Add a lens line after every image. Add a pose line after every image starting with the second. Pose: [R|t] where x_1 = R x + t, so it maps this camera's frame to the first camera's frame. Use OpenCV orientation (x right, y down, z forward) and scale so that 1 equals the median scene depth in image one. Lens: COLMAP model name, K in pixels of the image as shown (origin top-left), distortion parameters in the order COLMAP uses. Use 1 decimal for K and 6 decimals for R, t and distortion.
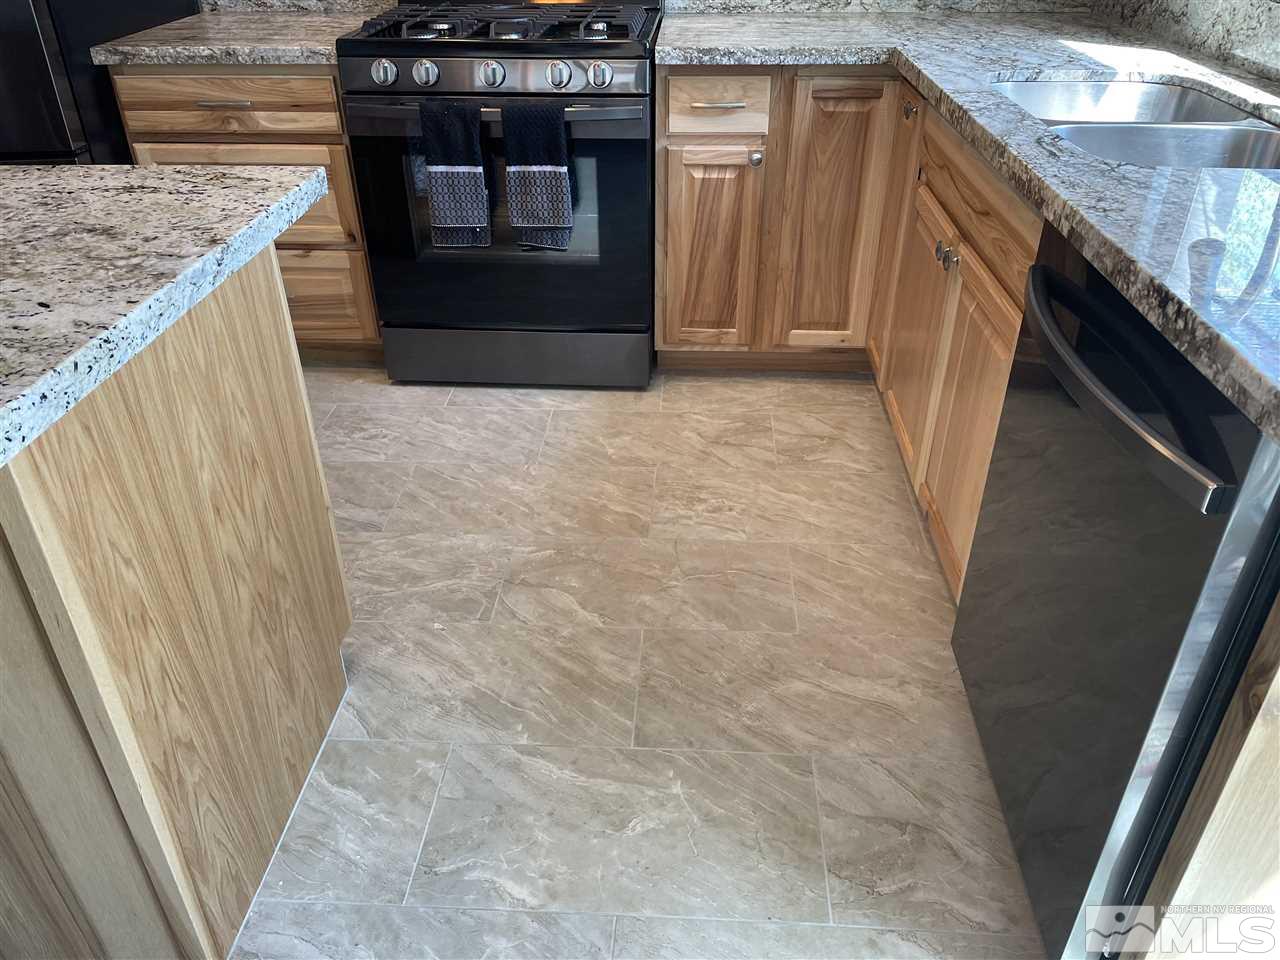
lens RADIAL K [[959.9, 0, 640.4], [0, 959.9, 479.1], [0, 0, 1]] dist [0.085277, -0.110328]
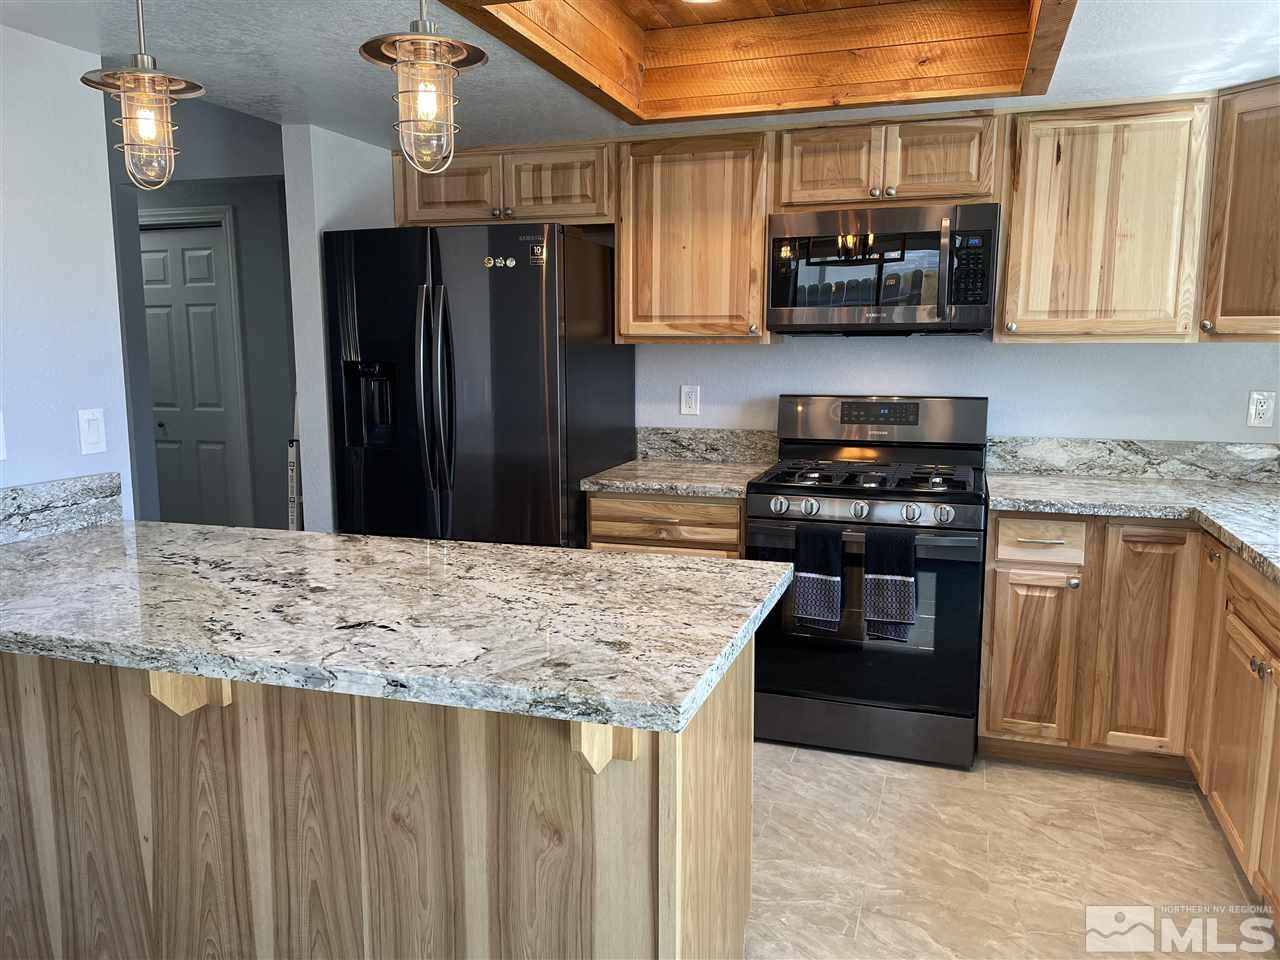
lens RADIAL K [[959.9, 0, 640.4], [0, 959.9, 479.1], [0, 0, 1]] dist [0.085277, -0.110328]
pose [[0.964670, 0.042610, -0.259994, -0.096295], [-0.144663, 0.910430, -0.387543, 0.106625], [0.220194, 0.411463, 0.884428, -0.266317]]
